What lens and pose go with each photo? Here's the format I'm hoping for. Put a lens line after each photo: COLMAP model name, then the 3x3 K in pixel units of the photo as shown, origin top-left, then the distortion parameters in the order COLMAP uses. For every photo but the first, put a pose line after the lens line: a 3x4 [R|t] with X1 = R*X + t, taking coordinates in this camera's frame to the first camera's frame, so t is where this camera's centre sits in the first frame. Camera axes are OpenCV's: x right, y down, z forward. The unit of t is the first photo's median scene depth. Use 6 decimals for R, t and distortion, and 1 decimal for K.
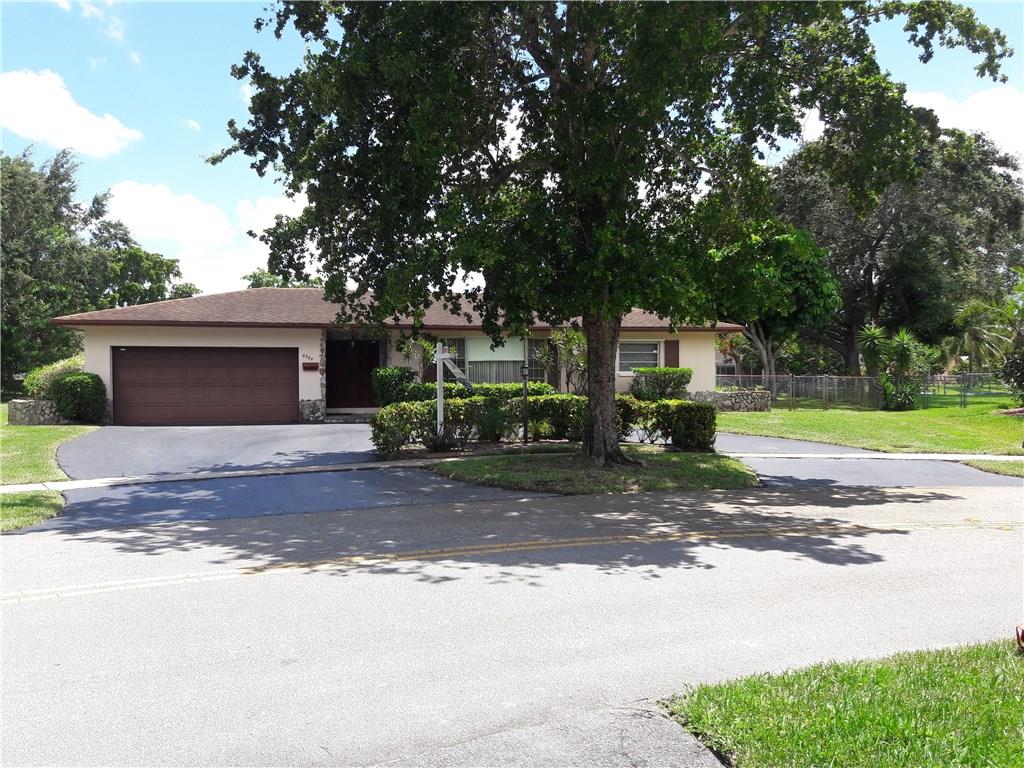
lens RADIAL K [[837.7, 0, 512.0], [0, 837.7, 384.0], [0, 0, 1]] dist [0.157549, -0.003426]
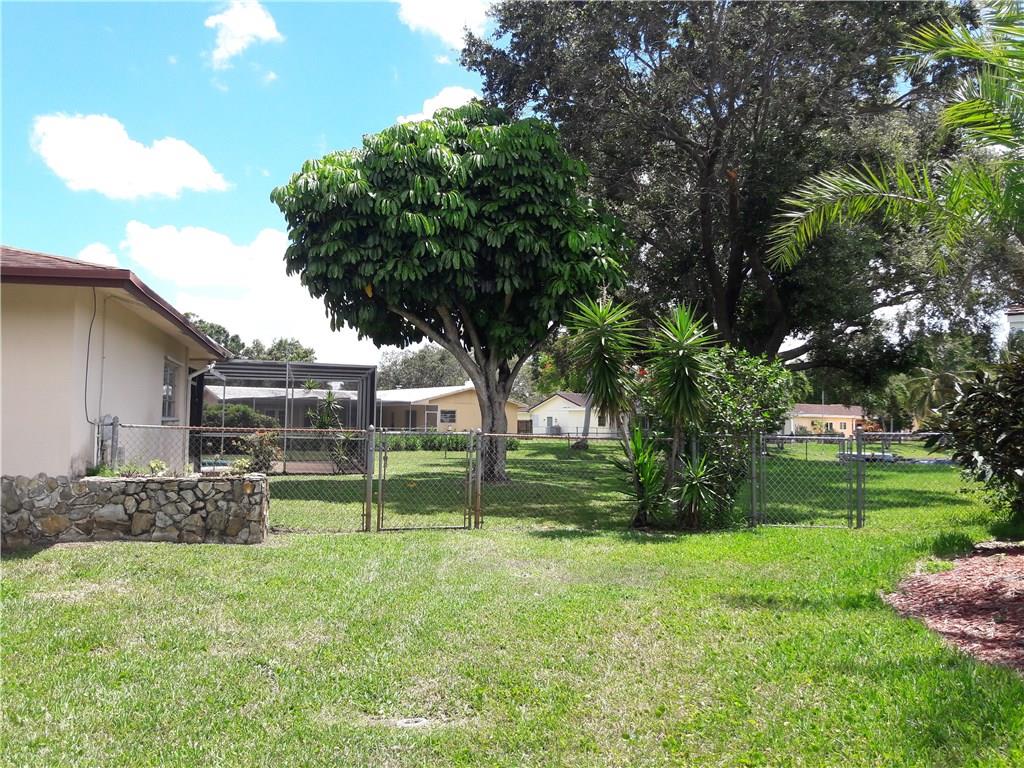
lens RADIAL K [[837.7, 0, 512.0], [0, 837.7, 384.0], [0, 0, 1]] dist [0.157549, -0.003426]
pose [[0.999972, 0.003428, 0.006696, 0.331433], [-0.002886, 0.996845, -0.079320, -0.000872], [-0.006947, 0.079298, 0.996827, 0.568107]]
